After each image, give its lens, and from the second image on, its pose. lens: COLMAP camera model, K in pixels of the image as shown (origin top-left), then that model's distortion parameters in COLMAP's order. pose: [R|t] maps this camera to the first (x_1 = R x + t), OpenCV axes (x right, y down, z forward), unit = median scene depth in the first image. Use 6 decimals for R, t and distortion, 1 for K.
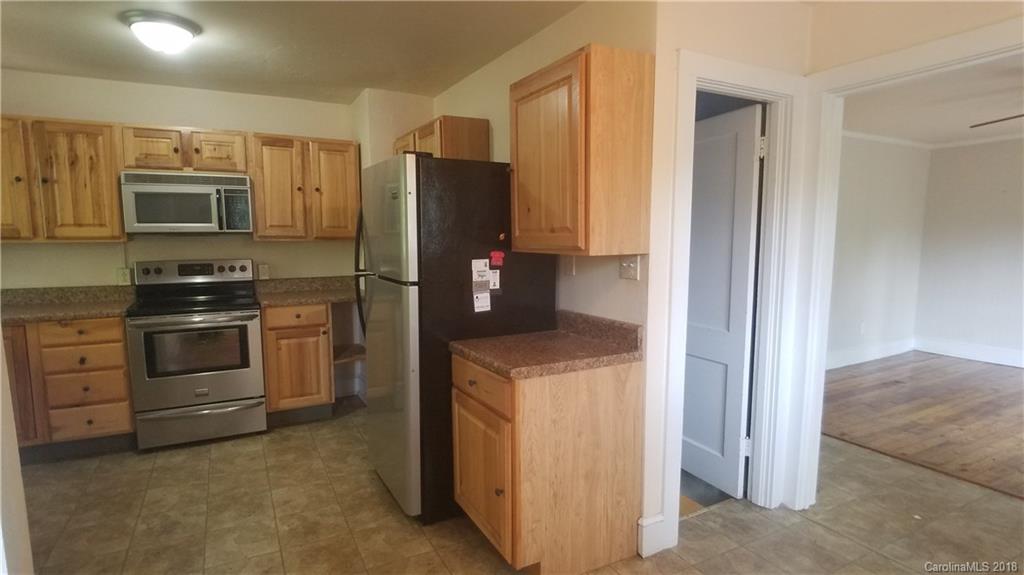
lens RADIAL K [[516.9, 0, 512.0], [0, 516.9, 287.5], [0, 0, 1]] dist [-0.026190, -0.001193]
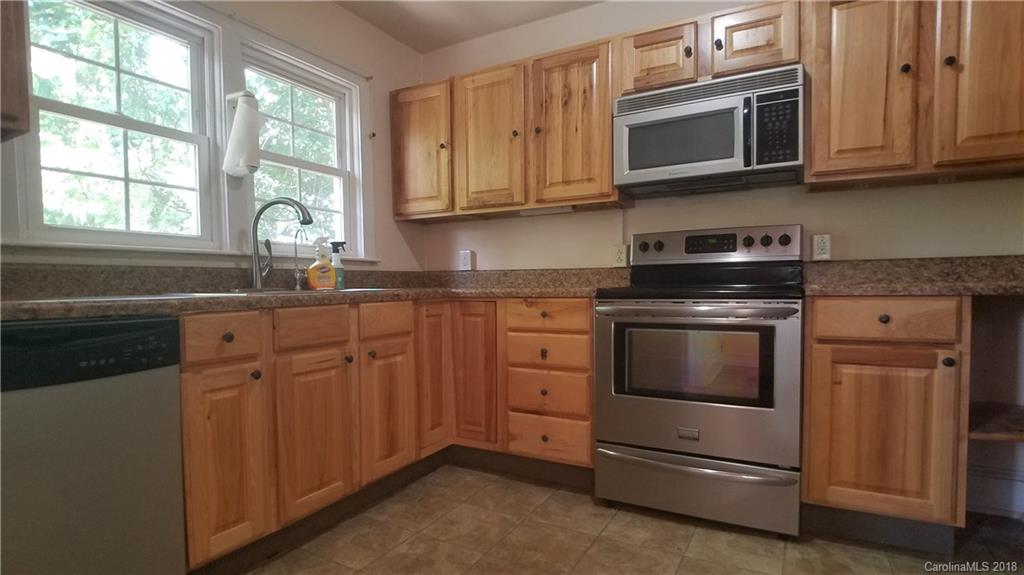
lens RADIAL K [[663.0, 0, 410.6], [0, 663.0, 285.5], [0, 0, 1]] dist [0.060181, -0.068443]
pose [[0.525632, 0.041340, -0.849707, -0.115438], [-0.069131, 0.997591, 0.005770, 0.048298], [0.847898, 0.055708, 0.527224, 0.287280]]
